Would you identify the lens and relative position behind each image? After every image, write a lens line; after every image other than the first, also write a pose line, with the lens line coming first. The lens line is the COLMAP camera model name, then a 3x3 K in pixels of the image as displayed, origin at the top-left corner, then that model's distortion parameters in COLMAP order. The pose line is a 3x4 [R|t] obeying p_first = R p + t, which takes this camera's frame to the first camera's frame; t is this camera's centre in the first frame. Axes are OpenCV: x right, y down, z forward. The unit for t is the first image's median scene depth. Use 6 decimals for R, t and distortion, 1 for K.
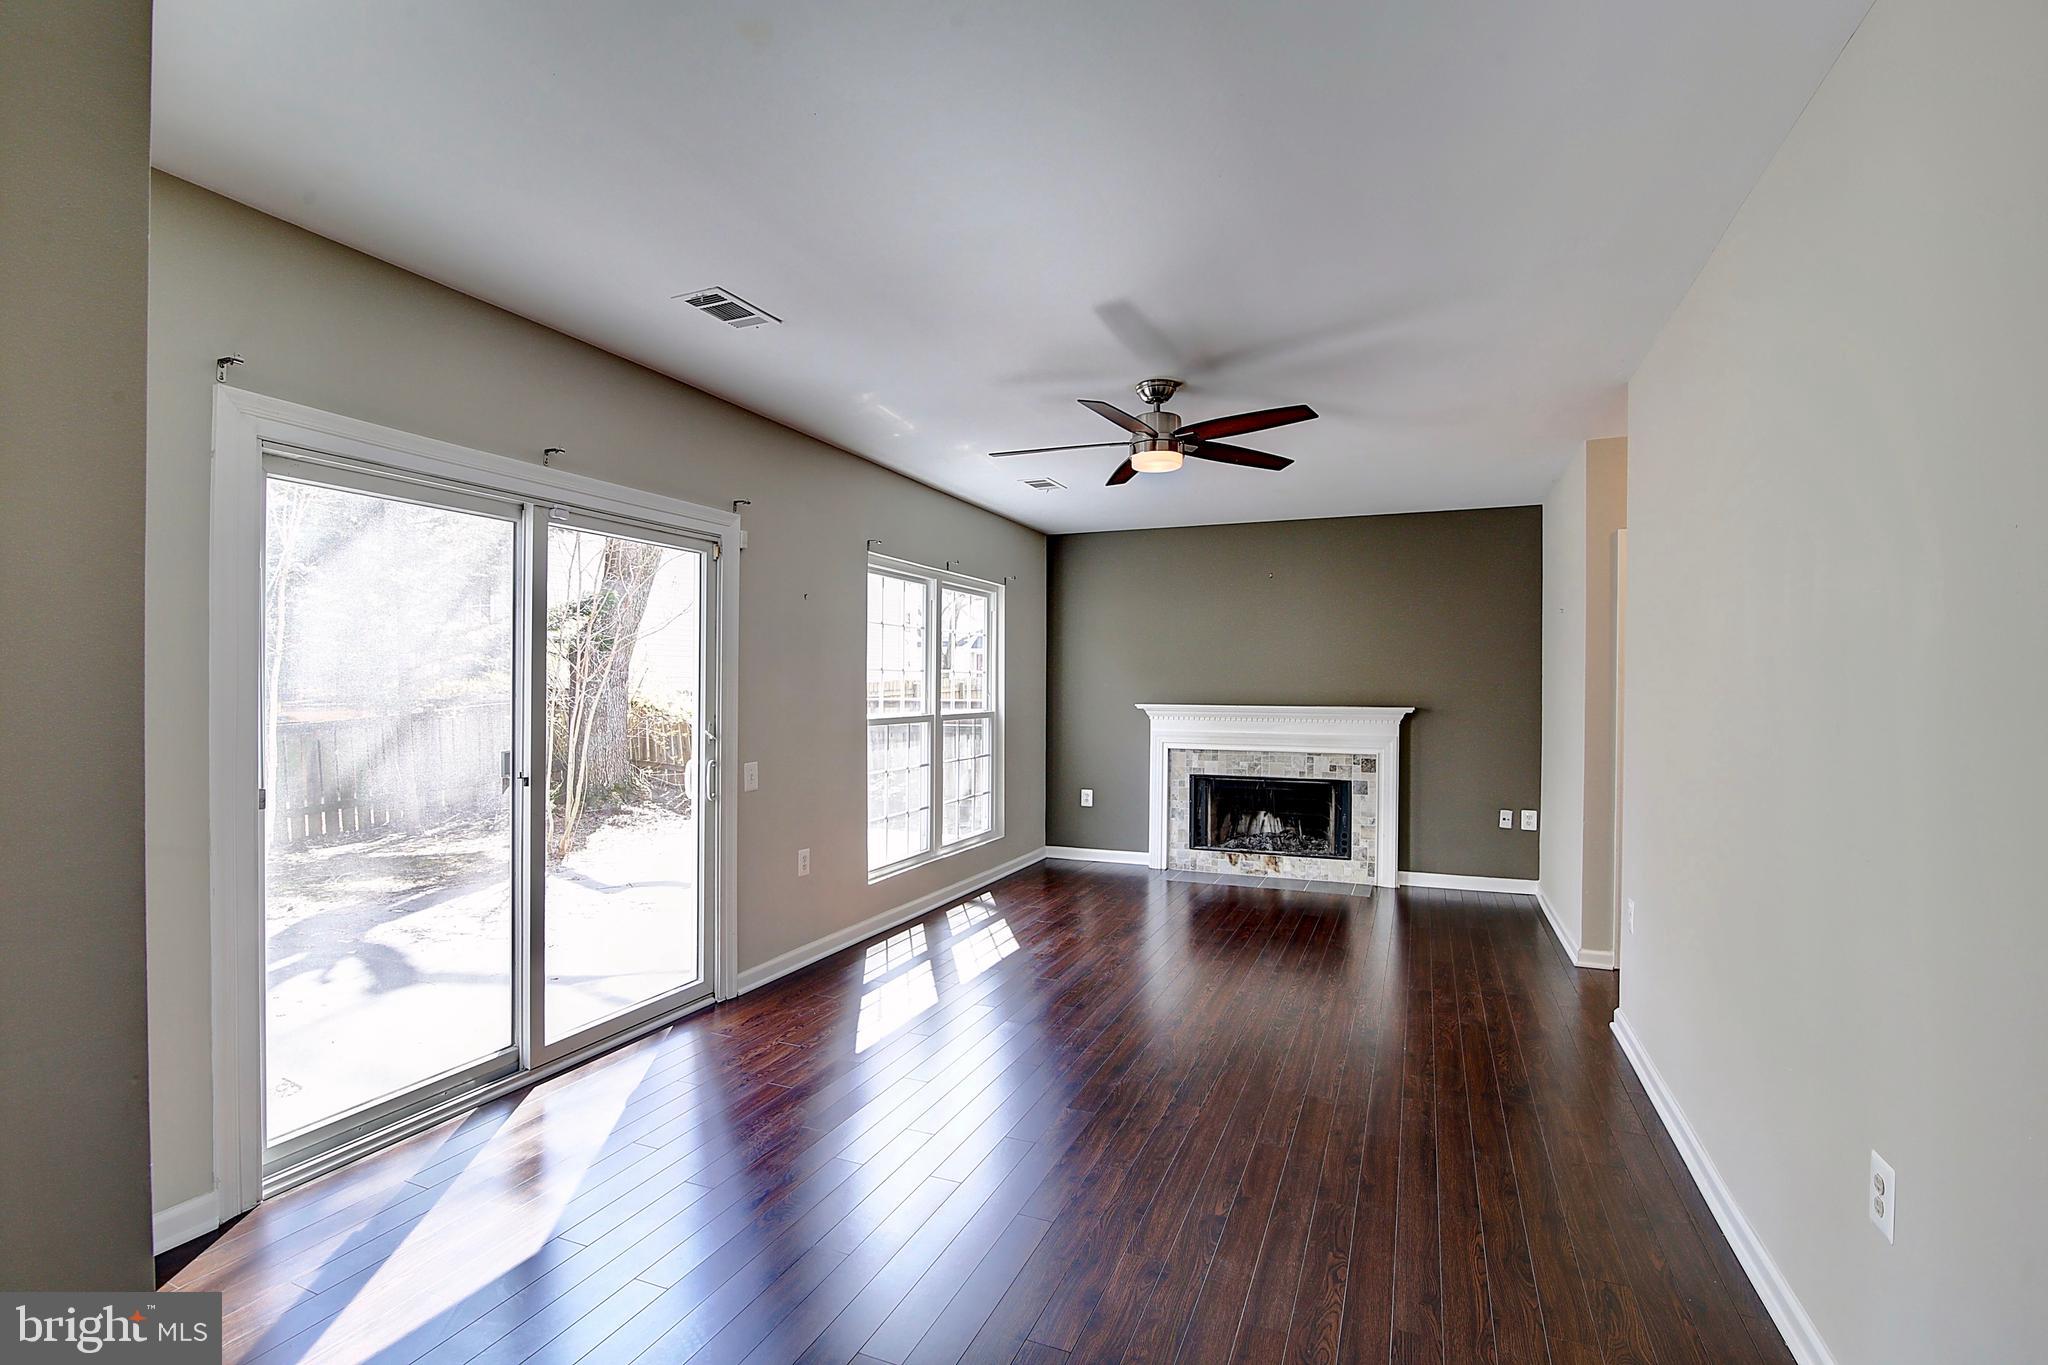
lens RADIAL K [[940.1, 0, 1027.0], [0, 940.1, 687.0], [0, 0, 1]] dist [-0.015971, -0.000840]
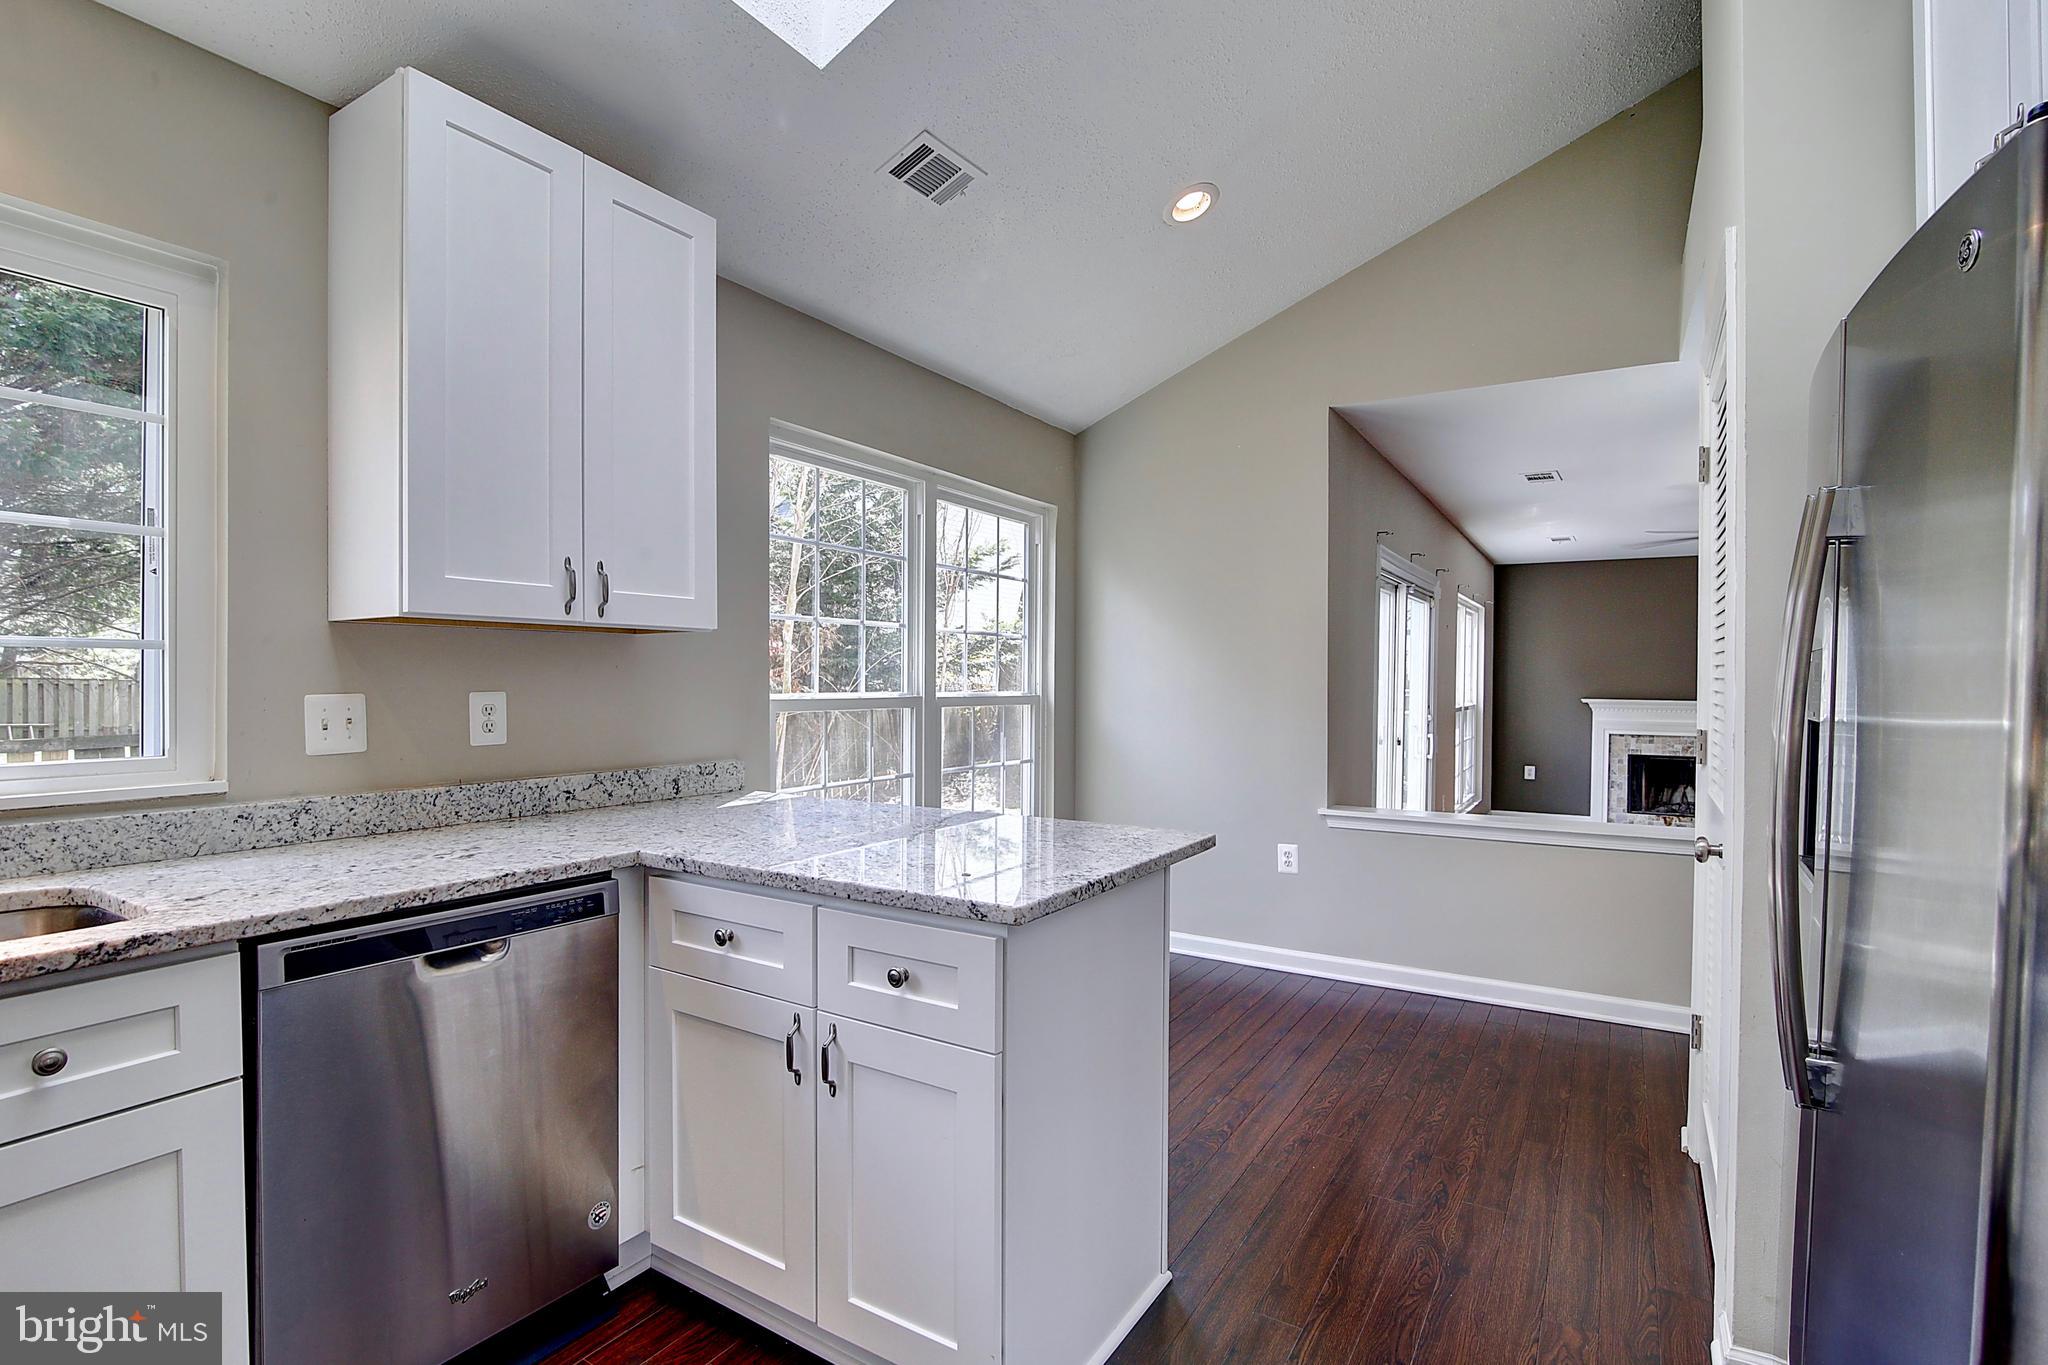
lens RADIAL K [[964.4, 0, 1025.3], [0, 964.4, 690.4], [0, 0, 1]] dist [-0.016003, -0.000096]
pose [[0.987745, 0.002050, -0.156065, -0.505000], [-0.000250, 0.999933, 0.011557, -0.010054], [0.156078, -0.011376, 0.987679, -0.480218]]
